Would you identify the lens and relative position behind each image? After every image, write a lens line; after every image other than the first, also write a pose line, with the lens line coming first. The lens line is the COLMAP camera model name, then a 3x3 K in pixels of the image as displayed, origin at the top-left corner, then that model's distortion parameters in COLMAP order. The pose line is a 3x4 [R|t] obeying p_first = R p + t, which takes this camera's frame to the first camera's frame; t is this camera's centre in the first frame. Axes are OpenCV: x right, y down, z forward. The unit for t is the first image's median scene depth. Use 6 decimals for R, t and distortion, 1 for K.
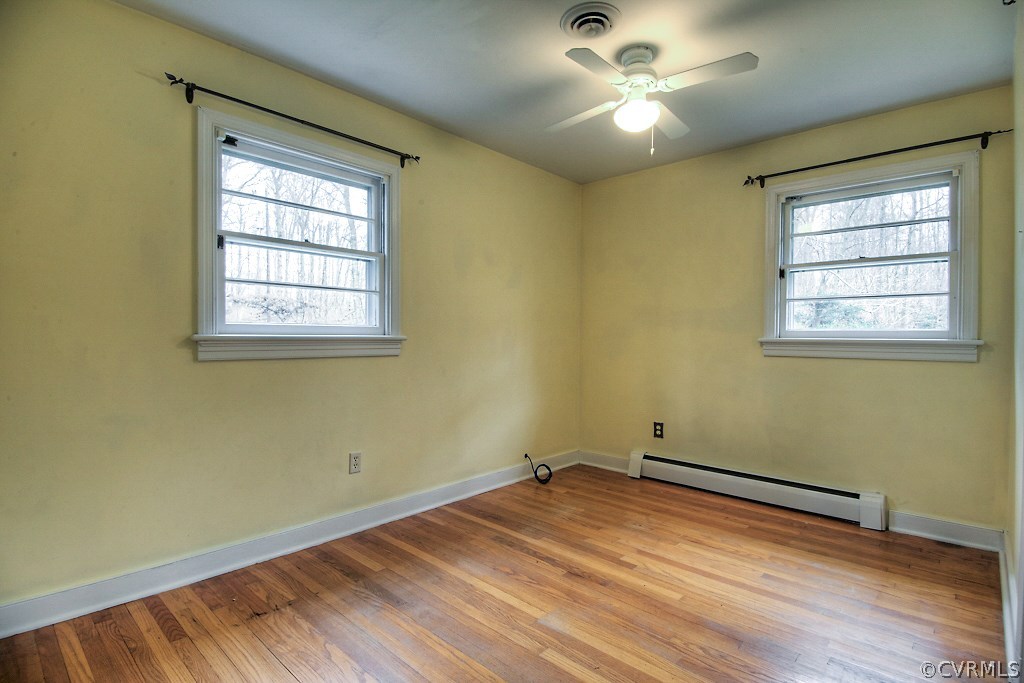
lens RADIAL K [[507.4, 0, 512.0], [0, 507.4, 341.5], [0, 0, 1]] dist [0.036198, -0.035265]
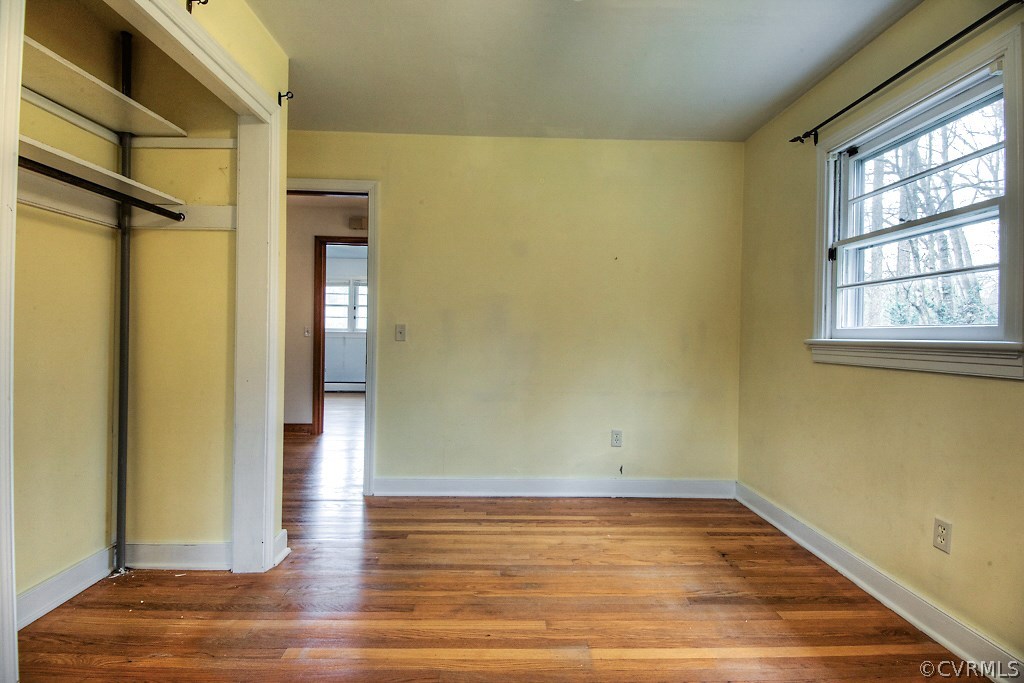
lens RADIAL K [[507.4, 0, 512.0], [0, 507.4, 341.5], [0, 0, 1]] dist [0.036198, -0.035265]
pose [[-0.726771, -0.009076, -0.686820, 0.648233], [-0.024653, 0.999613, 0.012878, -0.006280], [0.686438, 0.026291, -0.726713, 1.291610]]
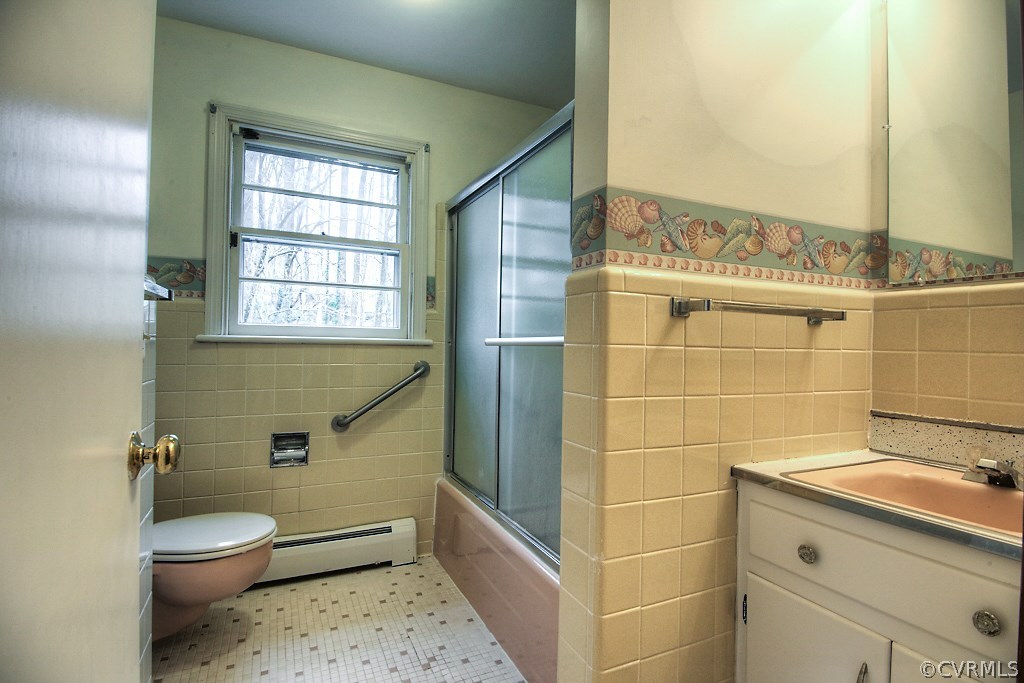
lens RADIAL K [[507.4, 0, 512.0], [0, 507.4, 341.5], [0, 0, 1]] dist [0.036198, -0.035265]
pose [[0.939070, 0.006295, -0.343667, 0.232401], [-0.010041, 0.999908, -0.009123, -0.002675], [0.343578, 0.012018, 0.939047, 0.279549]]
